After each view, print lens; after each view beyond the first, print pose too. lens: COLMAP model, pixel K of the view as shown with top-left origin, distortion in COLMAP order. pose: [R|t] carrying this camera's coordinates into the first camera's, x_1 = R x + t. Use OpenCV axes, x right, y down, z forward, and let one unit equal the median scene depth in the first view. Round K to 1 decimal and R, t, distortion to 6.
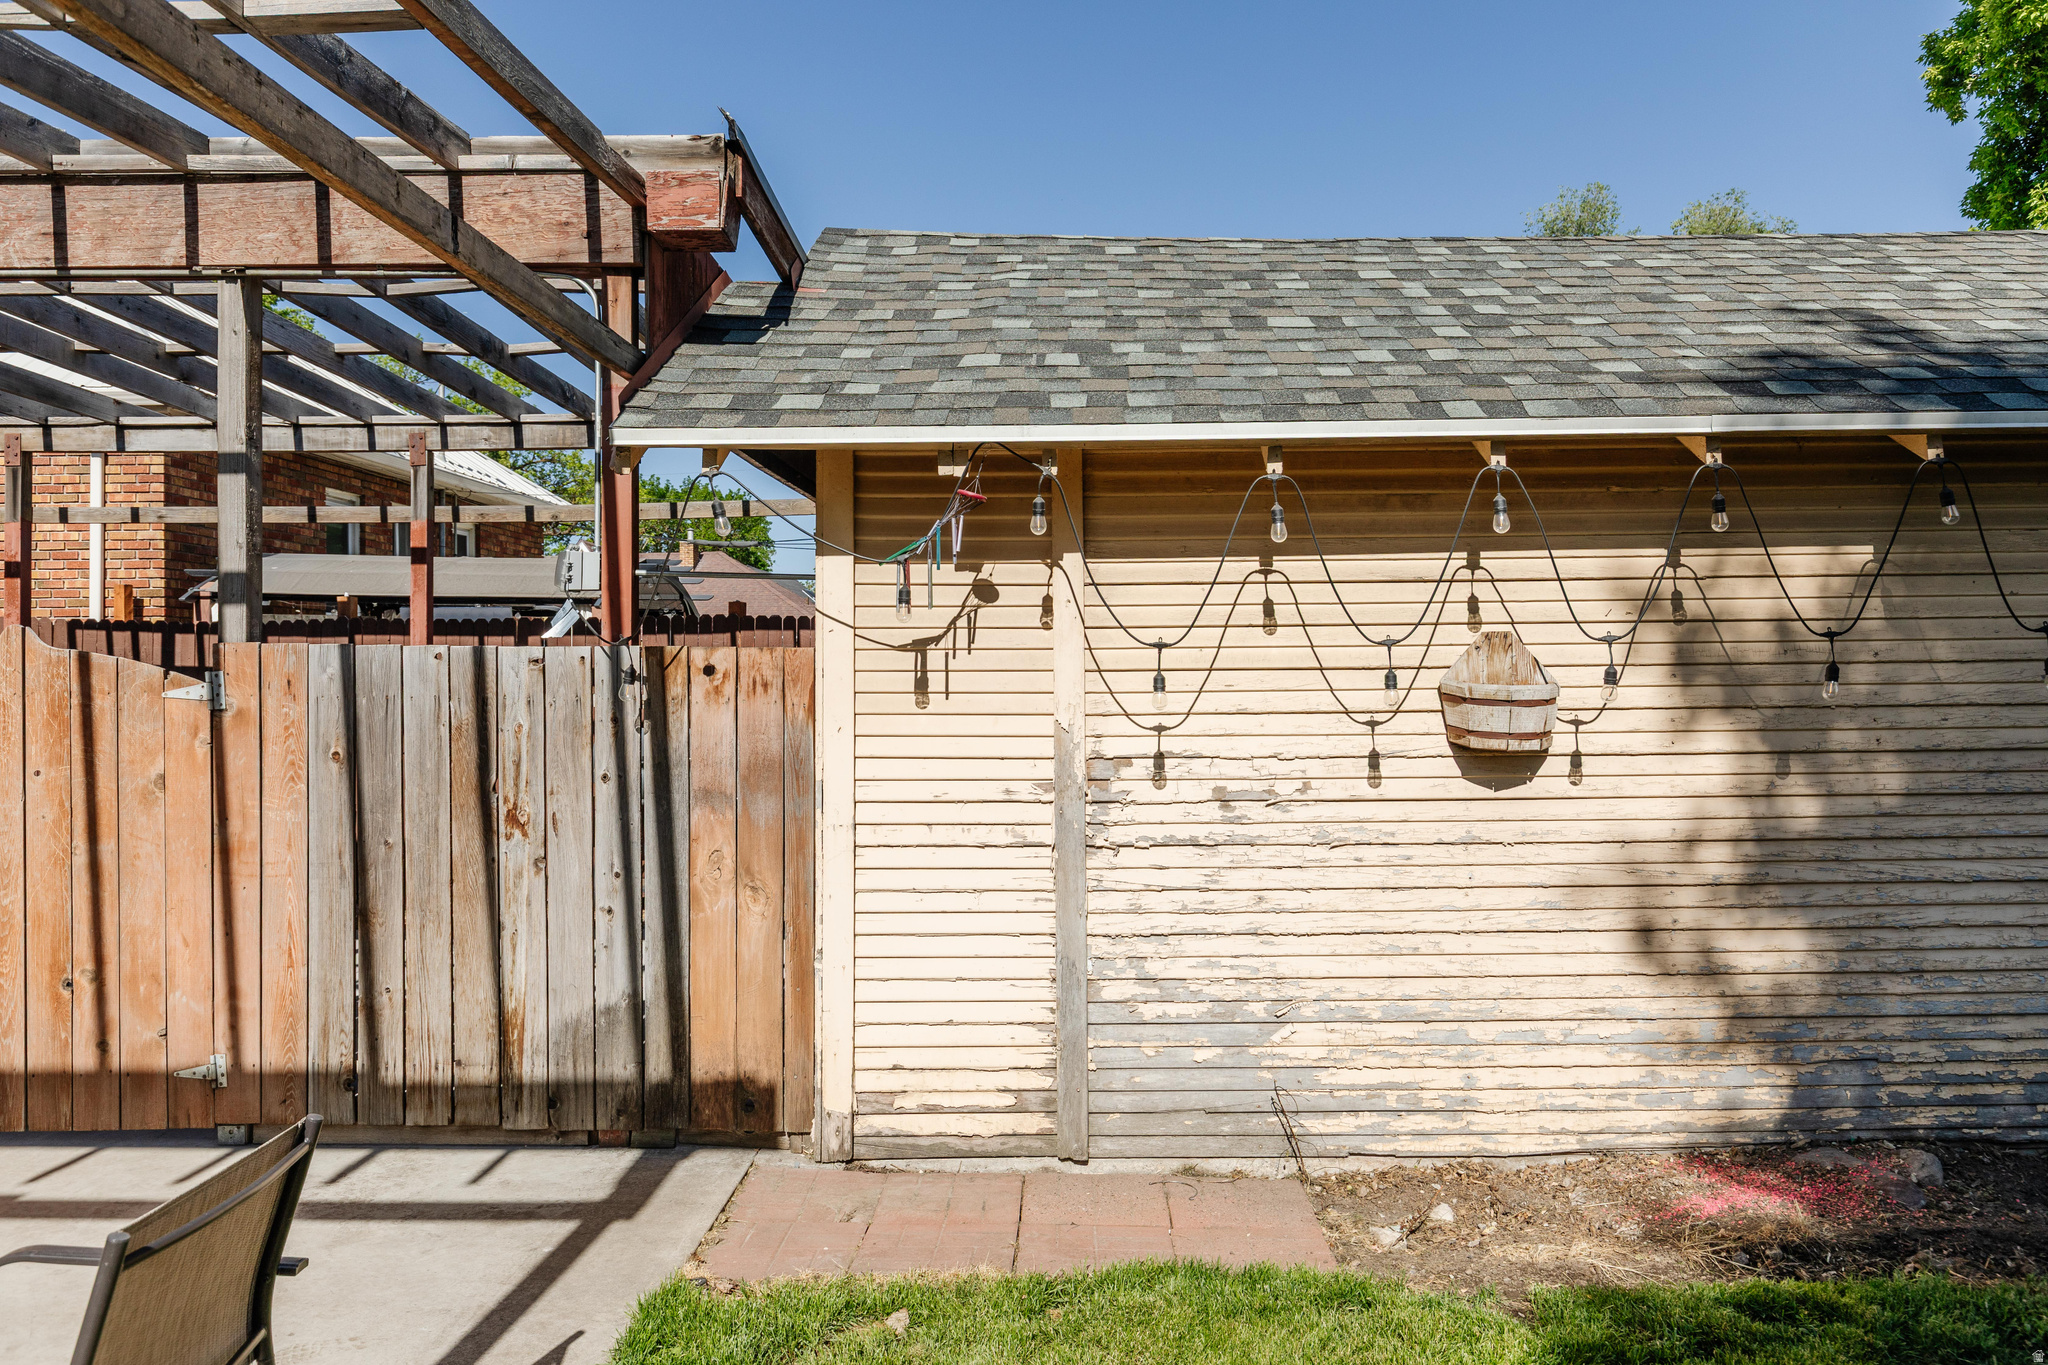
lens RADIAL K [[1472.7, 0, 1026.1], [0, 1472.7, 665.6], [0, 0, 1]] dist [0.002760, 0.000776]
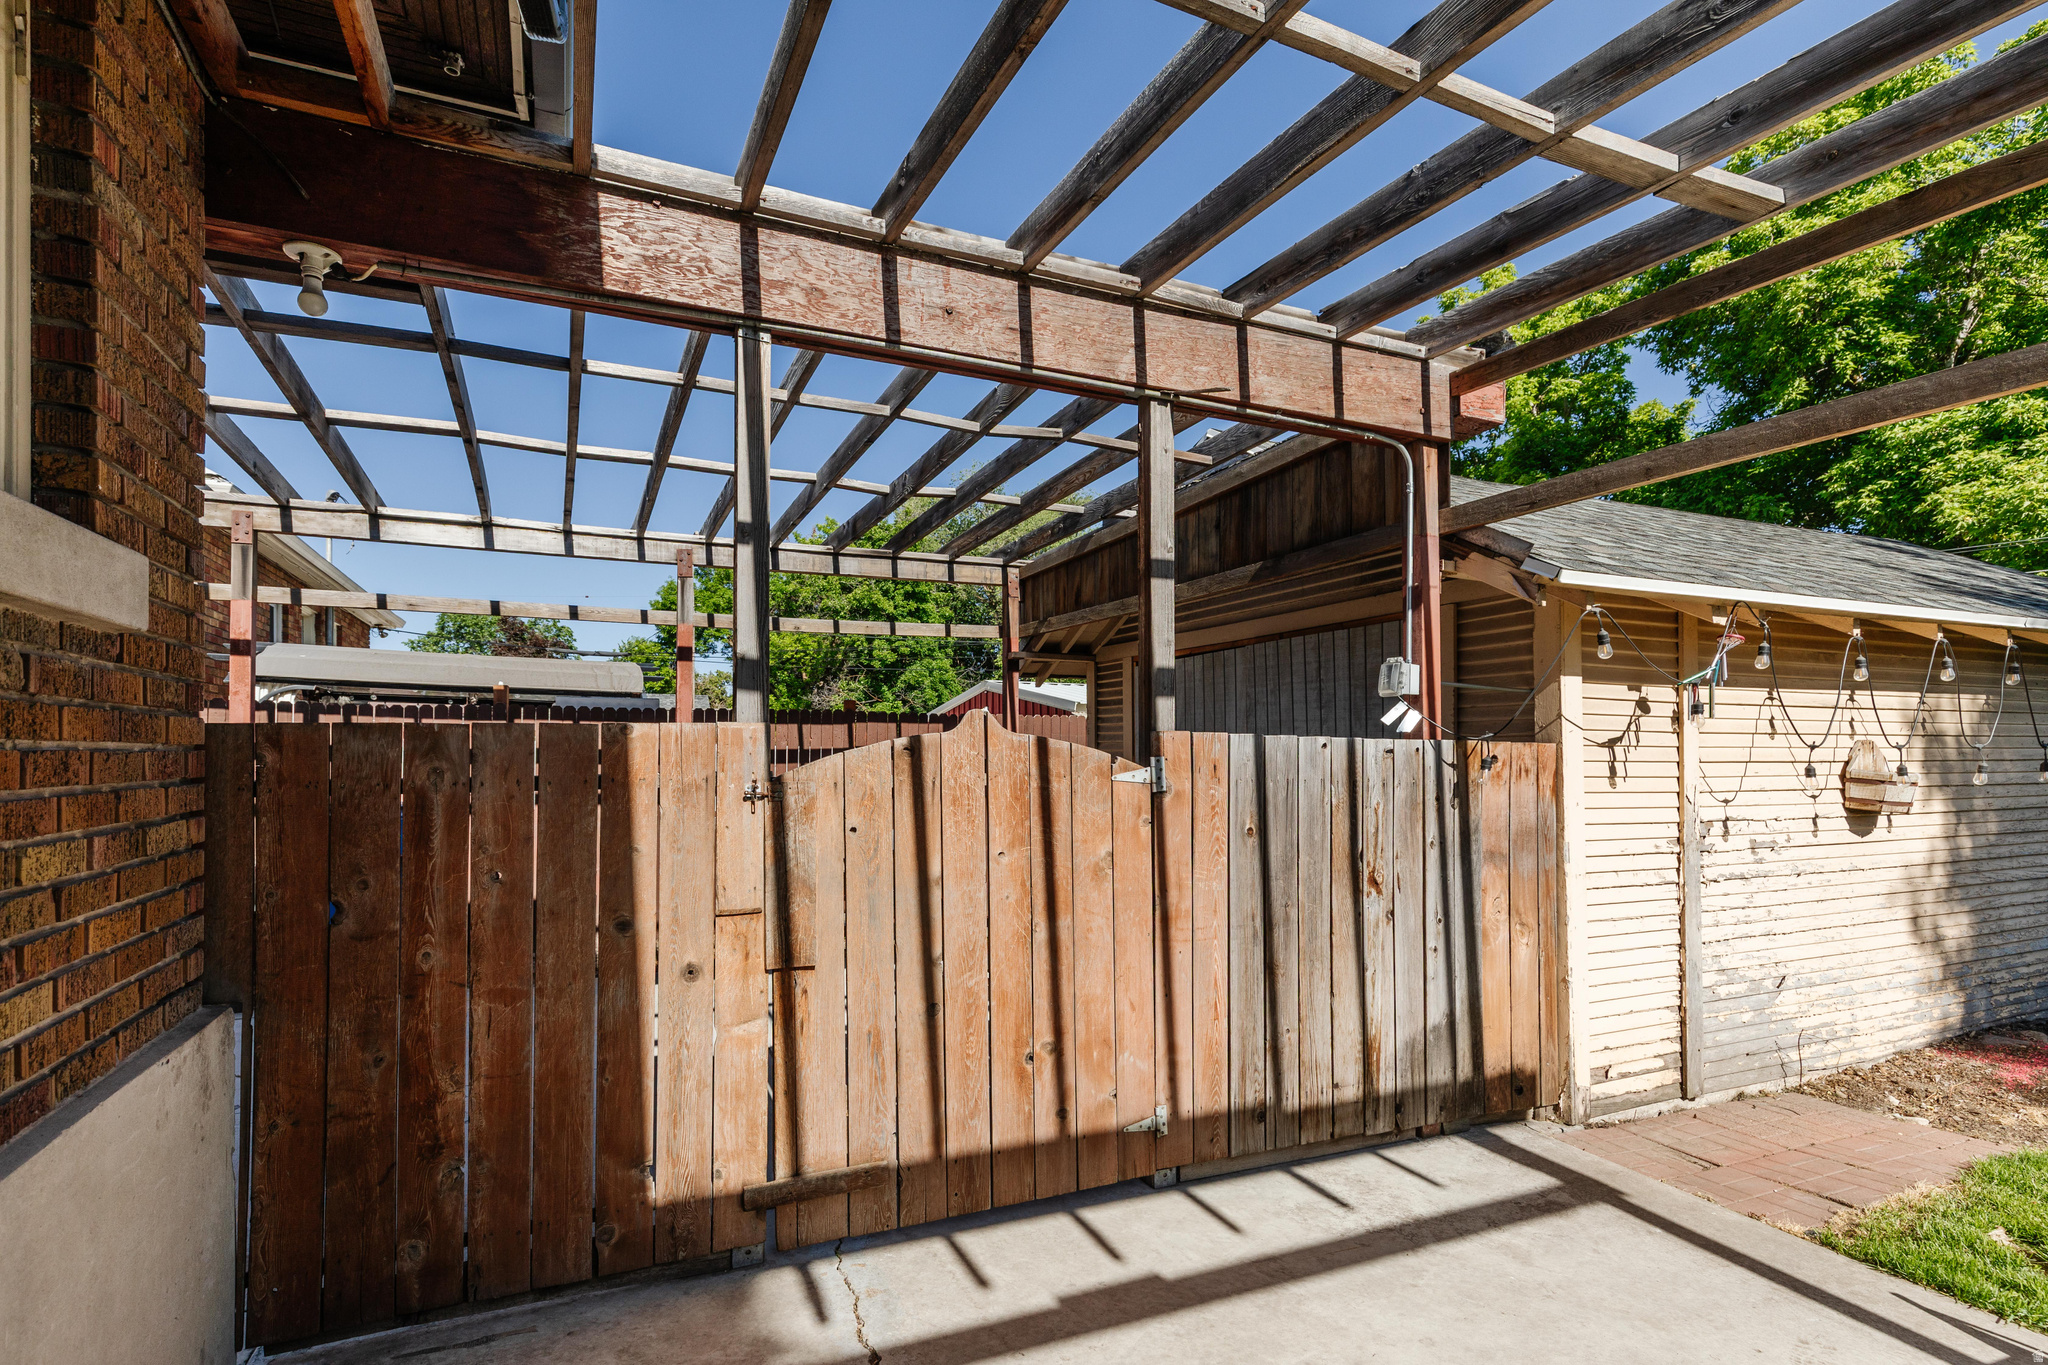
lens RADIAL K [[947.4, 0, 984.9], [0, 947.4, 747.9], [0, 0, 1]] dist [0.009072, -0.001006]
pose [[0.914784, 0.012788, 0.403741, -0.978484], [-0.012211, 0.999917, -0.004003, 0.001774], [-0.403759, -0.001269, 0.914865, 0.417176]]
